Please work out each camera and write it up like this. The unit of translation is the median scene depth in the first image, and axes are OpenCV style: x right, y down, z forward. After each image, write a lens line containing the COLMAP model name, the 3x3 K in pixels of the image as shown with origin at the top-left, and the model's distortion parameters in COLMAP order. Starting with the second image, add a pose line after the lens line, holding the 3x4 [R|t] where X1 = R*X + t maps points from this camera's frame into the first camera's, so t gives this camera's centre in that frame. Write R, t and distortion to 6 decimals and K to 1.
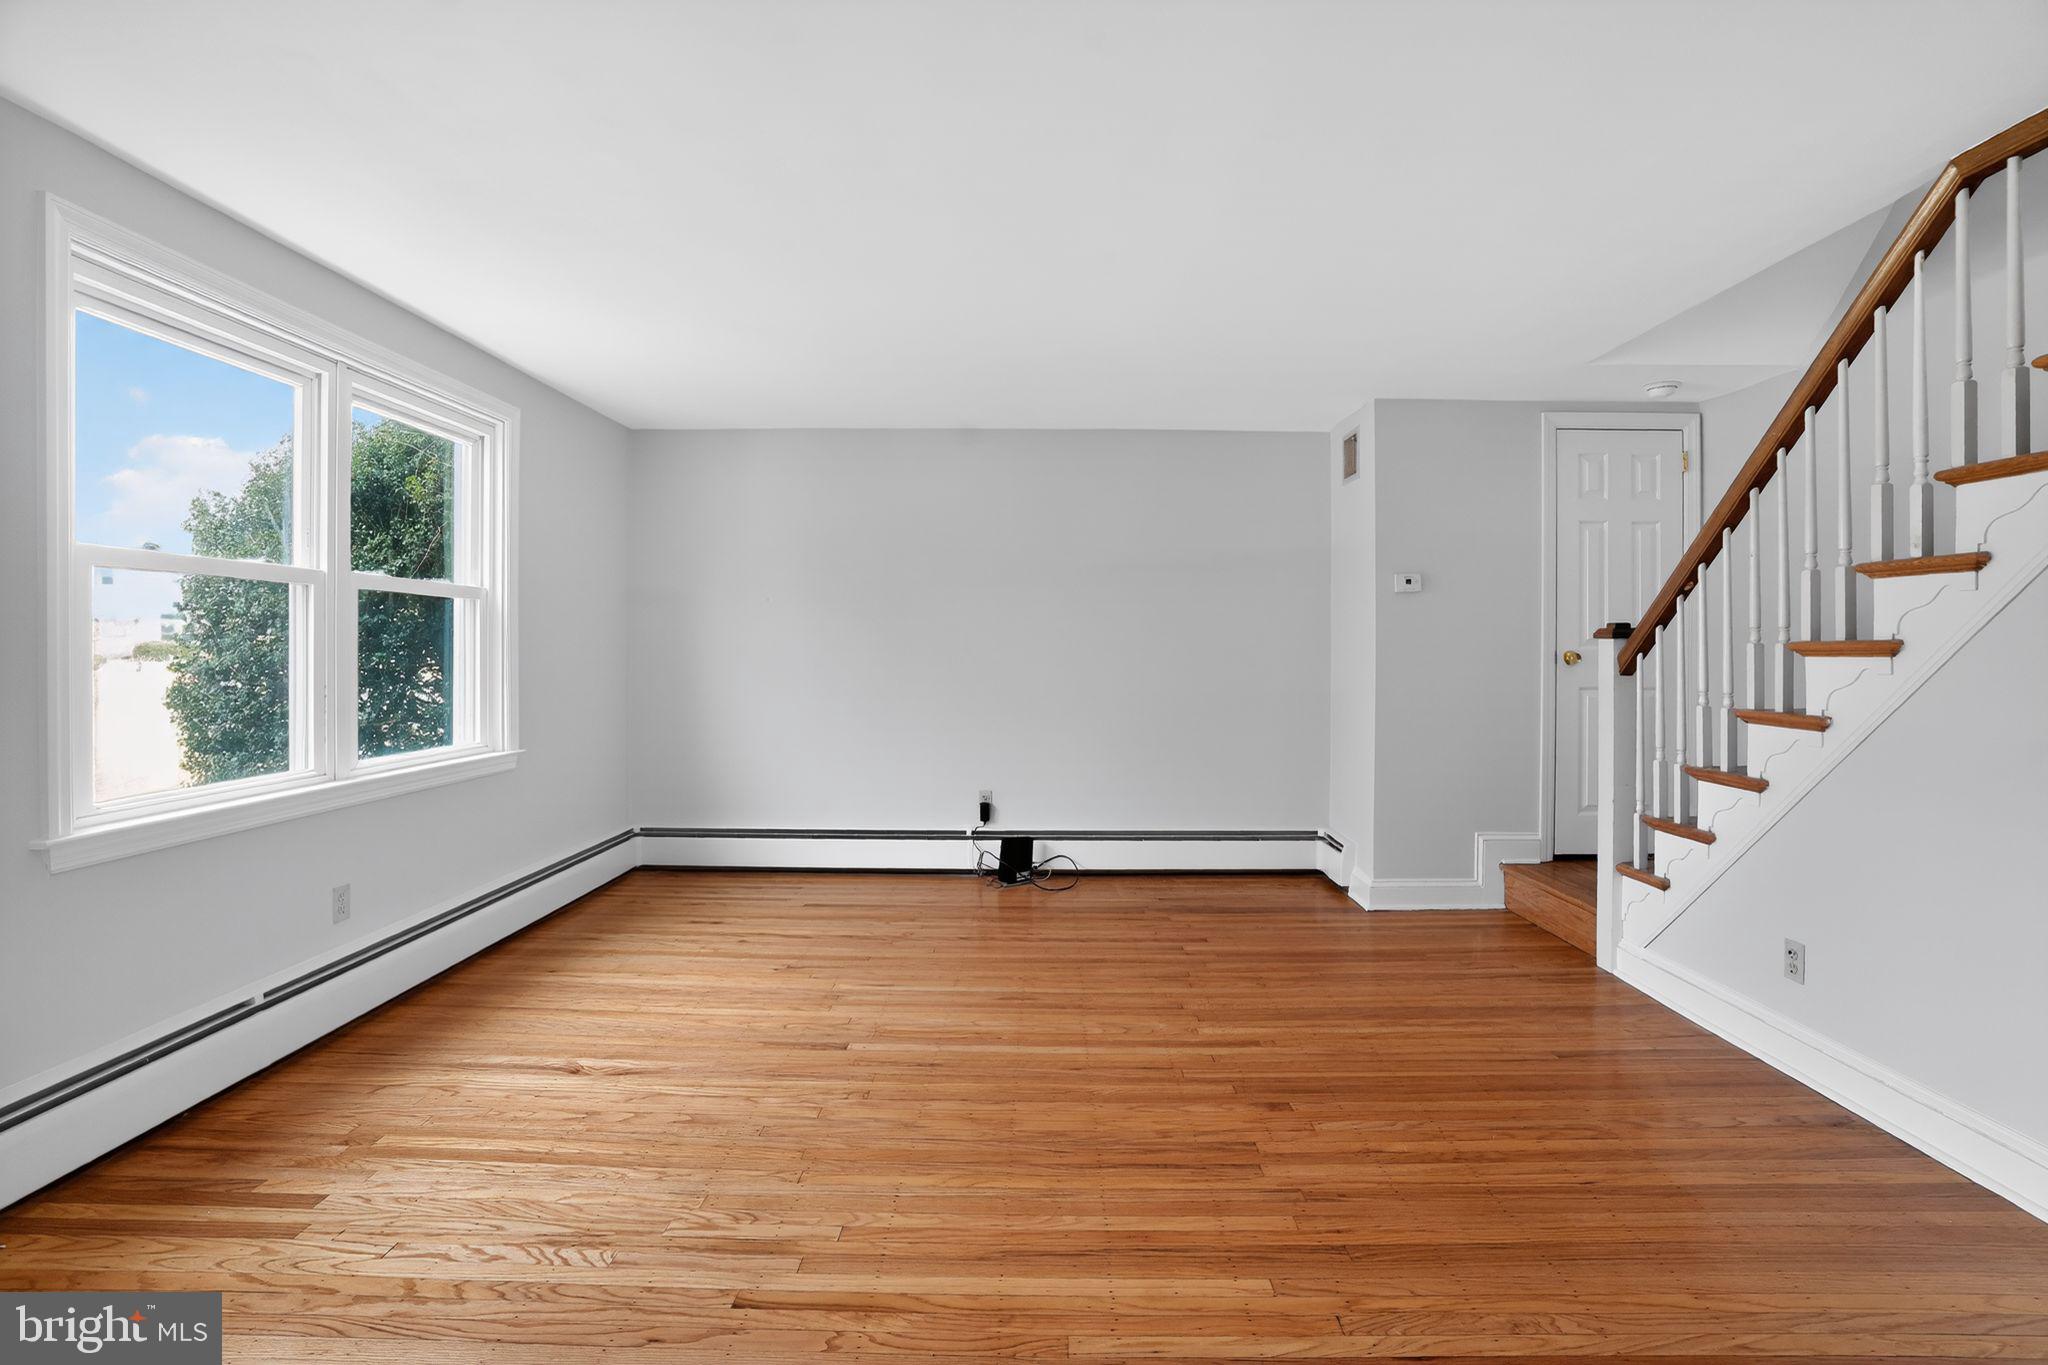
lens RADIAL K [[952.9, 0, 1017.8], [0, 952.9, 665.5], [0, 0, 1]] dist [-0.068935, 0.026688]
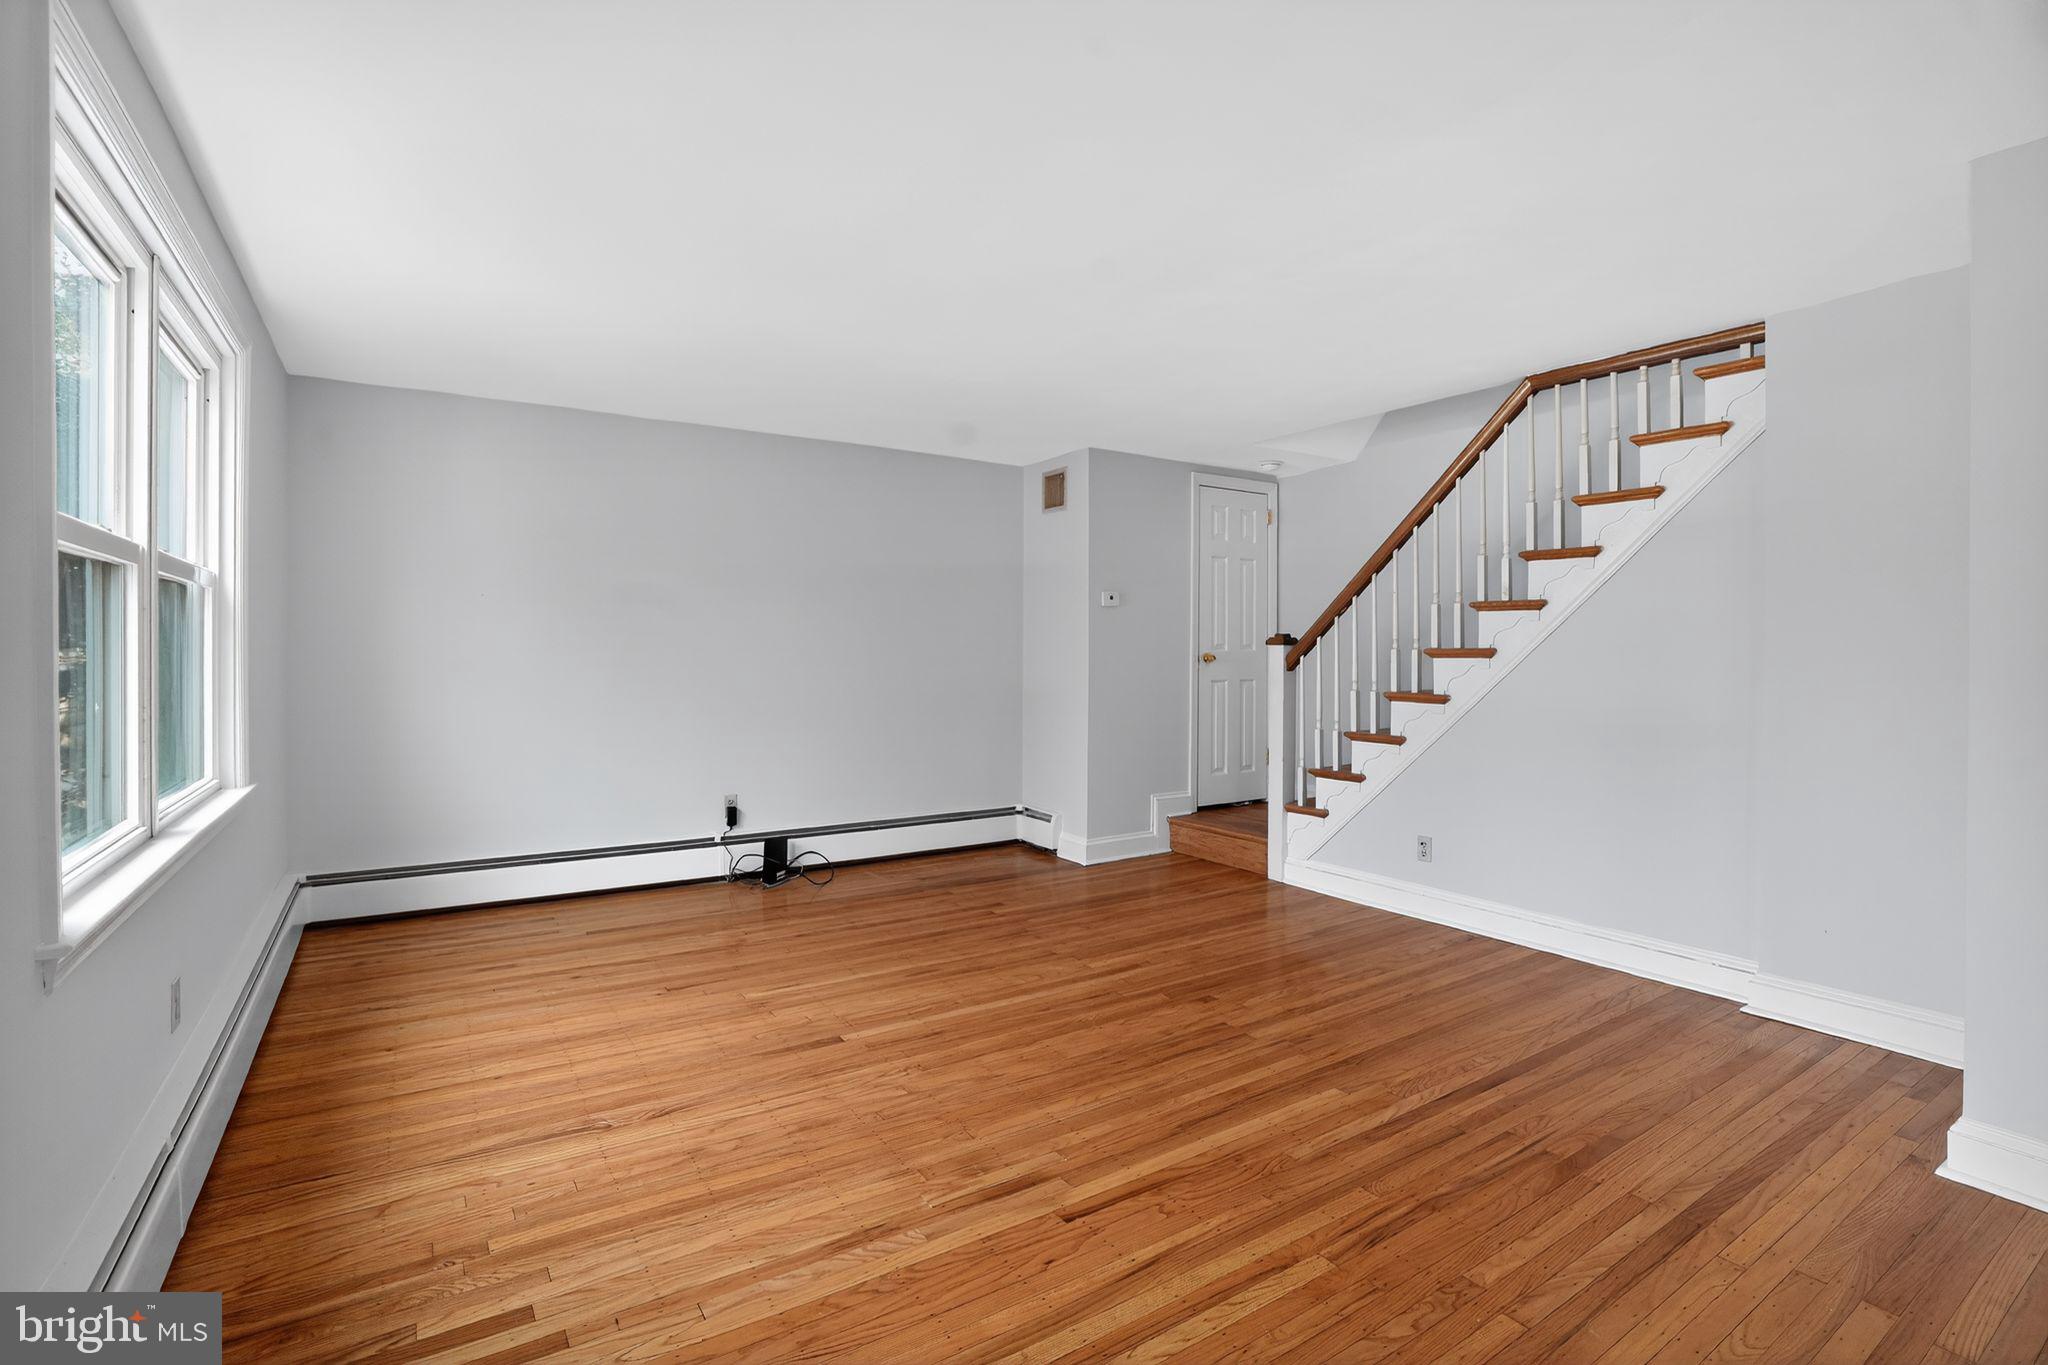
lens RADIAL K [[952.9, 0, 1017.8], [0, 952.9, 665.5], [0, 0, 1]] dist [-0.068935, 0.026688]
pose [[0.831212, -0.007975, 0.555898, -0.520919], [0.007448, 0.999967, 0.003209, -0.005510], [-0.555905, 0.001473, 0.831244, 0.029472]]
